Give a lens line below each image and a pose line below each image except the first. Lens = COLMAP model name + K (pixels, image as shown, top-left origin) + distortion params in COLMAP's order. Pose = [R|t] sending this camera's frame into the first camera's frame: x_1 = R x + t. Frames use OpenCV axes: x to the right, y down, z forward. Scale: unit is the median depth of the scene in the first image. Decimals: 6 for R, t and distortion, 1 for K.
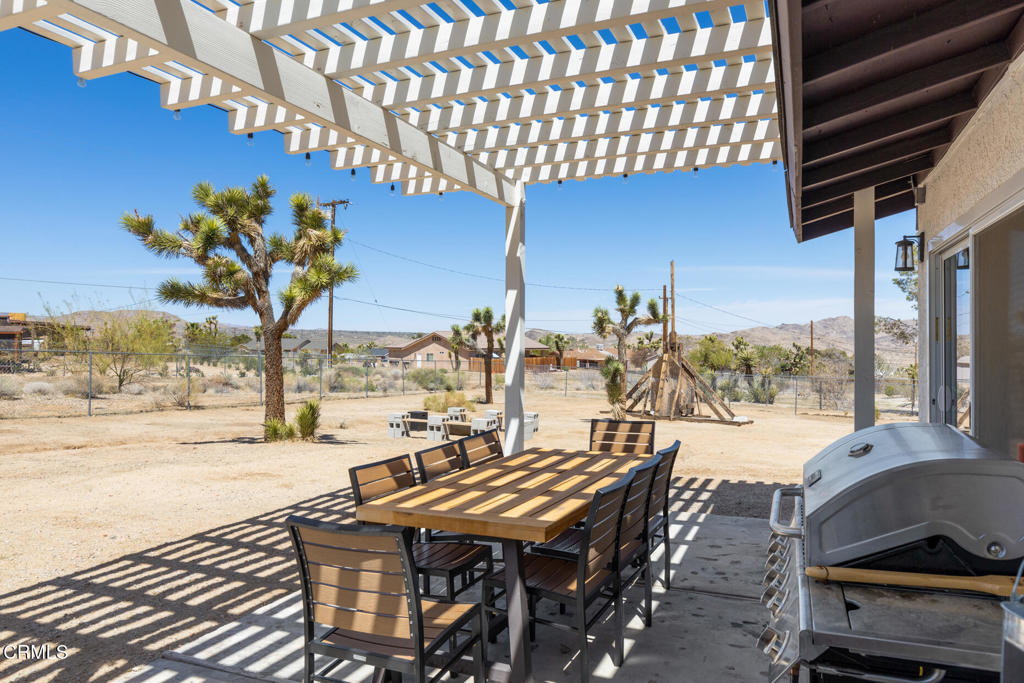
lens RADIAL K [[698.4, 0, 518.4], [0, 698.4, 341.0], [0, 0, 1]] dist [-0.000466, -0.004619]
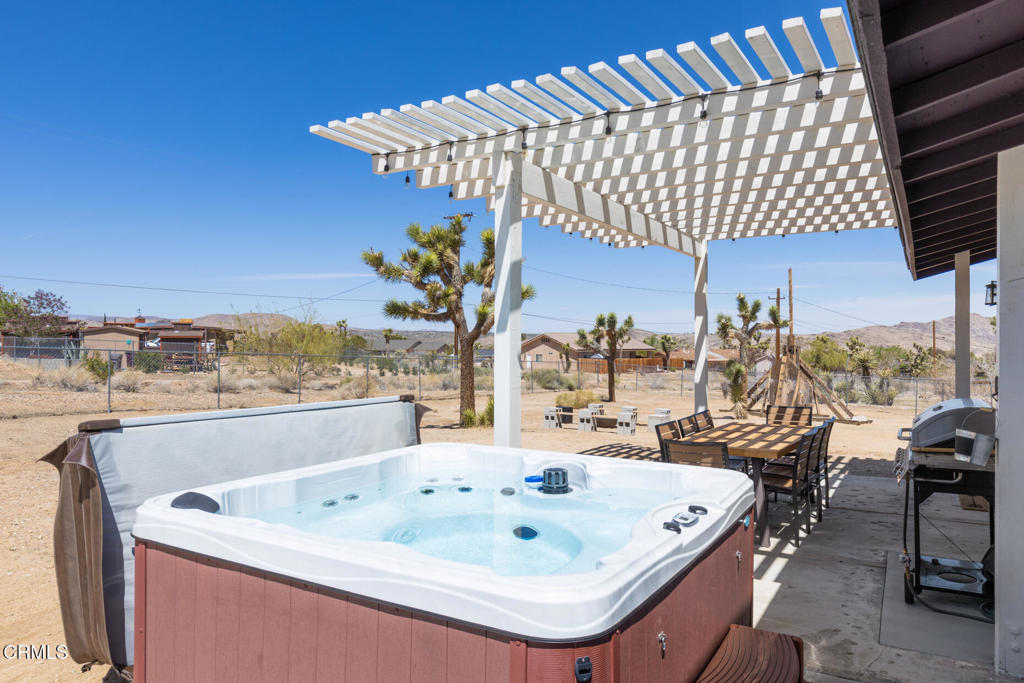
lens RADIAL K [[698.4, 0, 512.6], [0, 698.4, 340.0], [0, 0, 1]] dist [-0.000466, -0.004619]
pose [[0.989237, -0.002195, -0.146303, -0.048824], [0.001962, 0.999997, -0.001738, -0.006125], [0.146306, 0.001432, 0.989238, -0.128405]]
